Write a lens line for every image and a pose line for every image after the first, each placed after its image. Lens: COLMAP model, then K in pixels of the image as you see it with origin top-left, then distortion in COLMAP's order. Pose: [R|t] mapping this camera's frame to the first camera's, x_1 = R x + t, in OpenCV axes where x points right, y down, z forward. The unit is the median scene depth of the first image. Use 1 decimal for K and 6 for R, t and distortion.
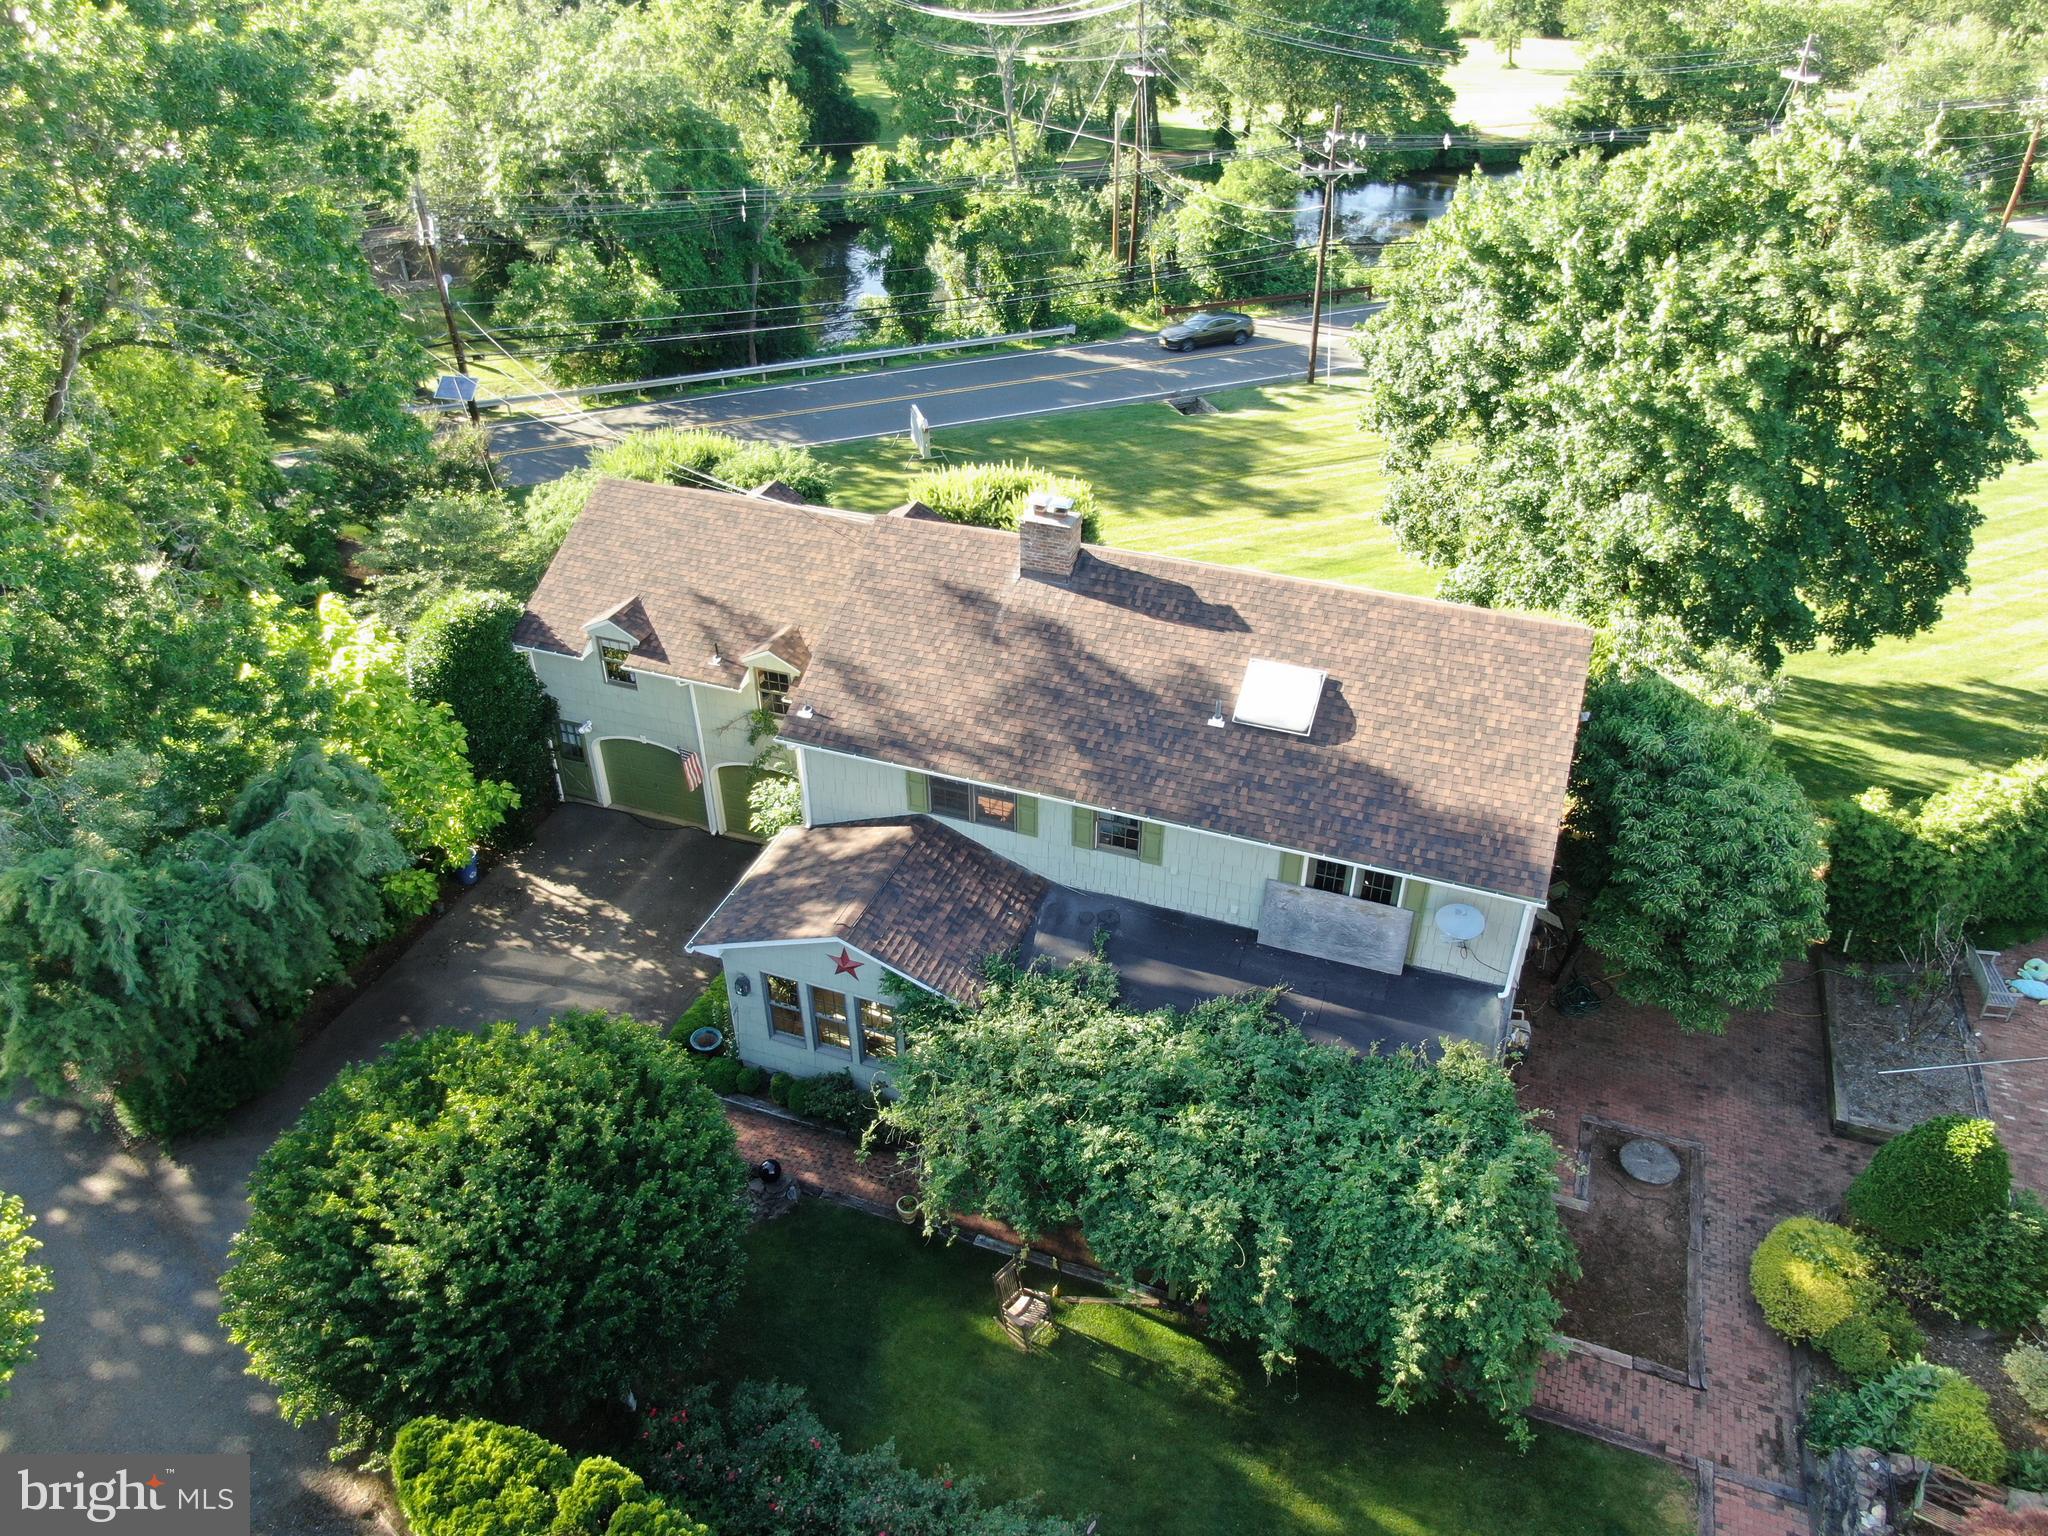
lens RADIAL K [[1468.6, 0, 1020.5], [0, 1468.6, 772.1], [0, 0, 1]] dist [-0.018963, 0.002867]
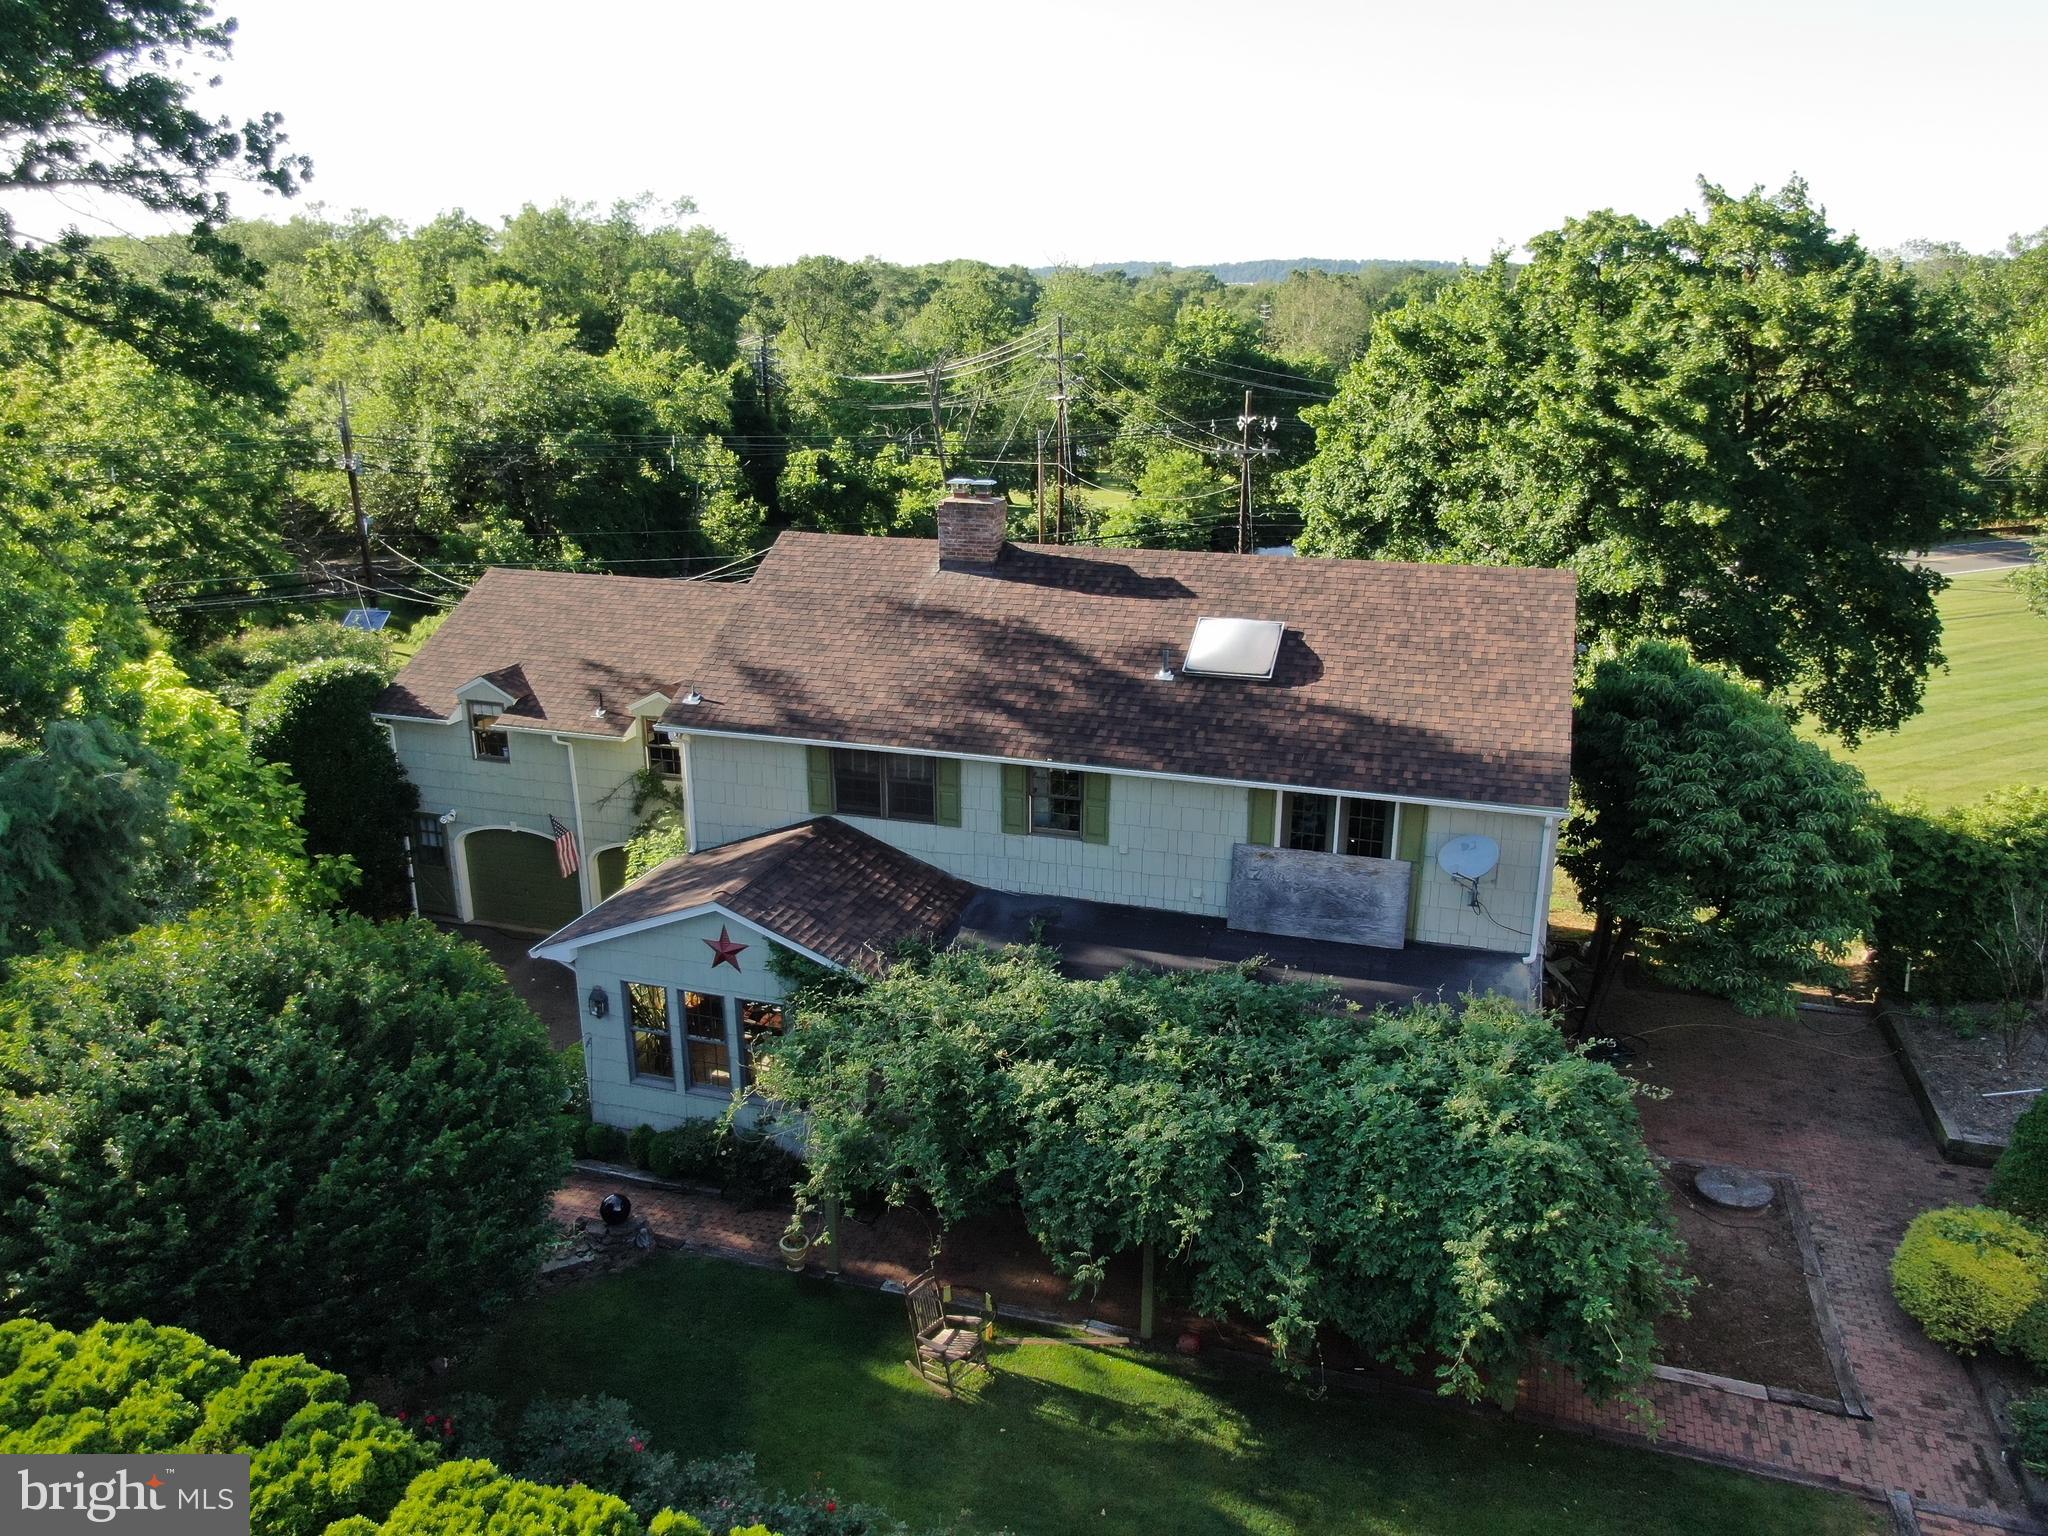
lens RADIAL K [[1468.6, 0, 1020.5], [0, 1468.6, 772.1], [0, 0, 1]] dist [-0.018963, 0.002867]
pose [[0.998974, -0.012043, 0.043655, 0.009389], [0.024317, 0.955875, -0.292767, 0.269812], [-0.038203, 0.293528, 0.955187, 0.184735]]
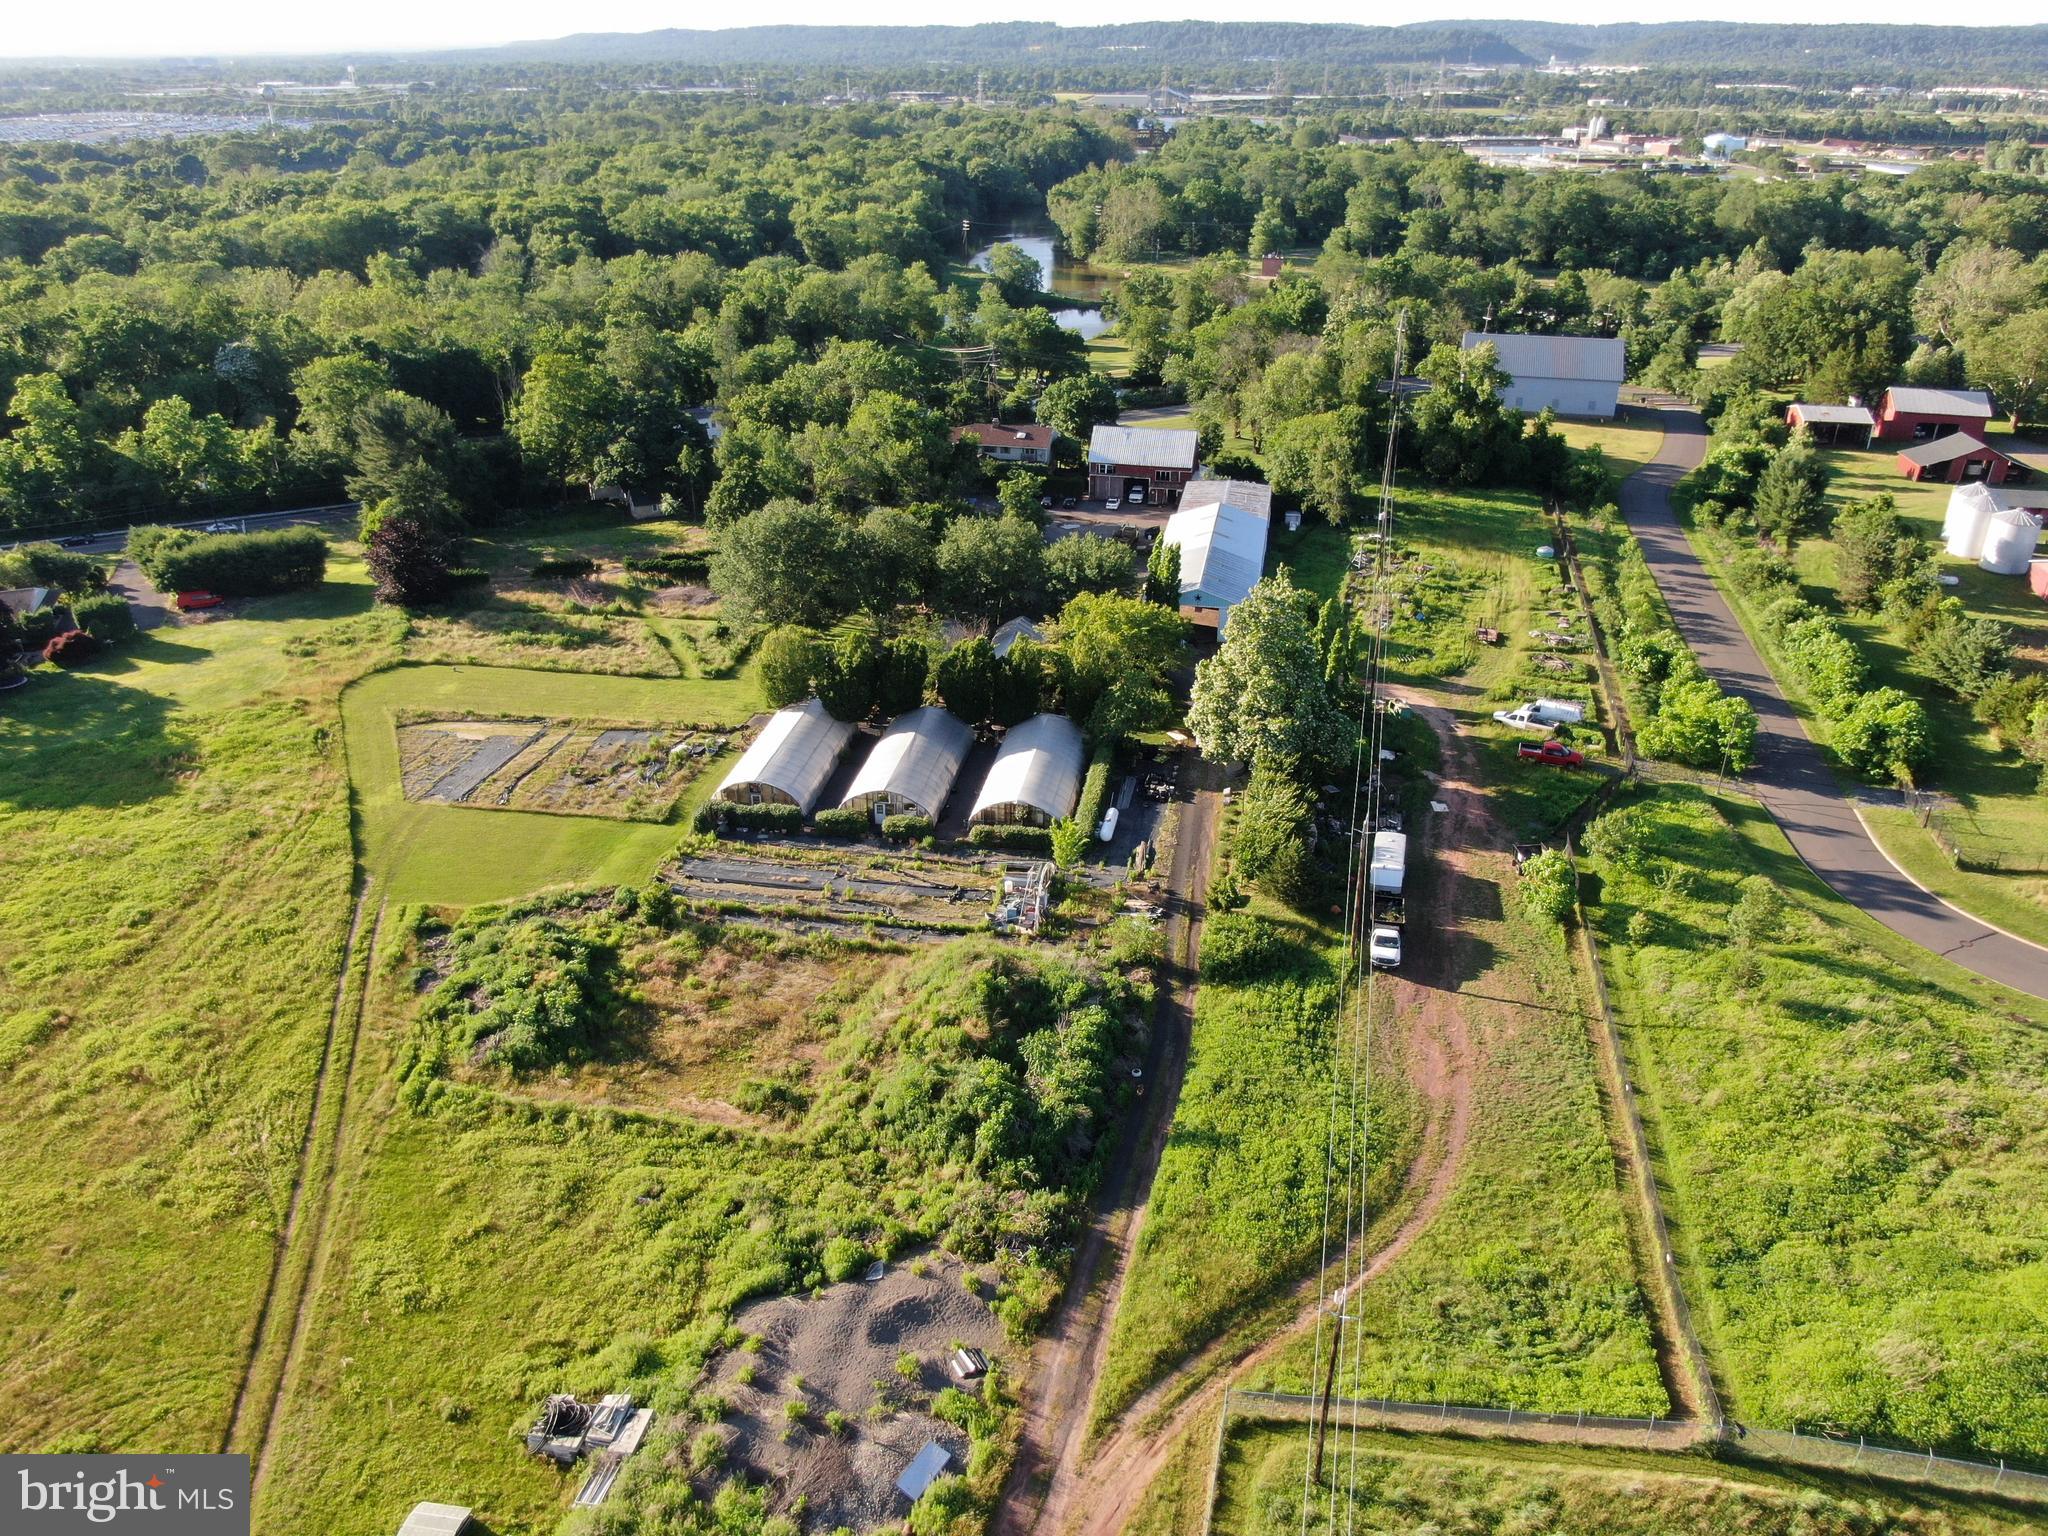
lens RADIAL K [[1468.6, 0, 1020.5], [0, 1468.6, 772.1], [0, 0, 1]] dist [-0.018963, 0.002867]
pose [[0.992890, -0.052118, 0.107021, -0.961064], [0.067412, 0.987181, -0.144670, 3.470538], [-0.098109, 0.150856, 0.983675, -8.015242]]
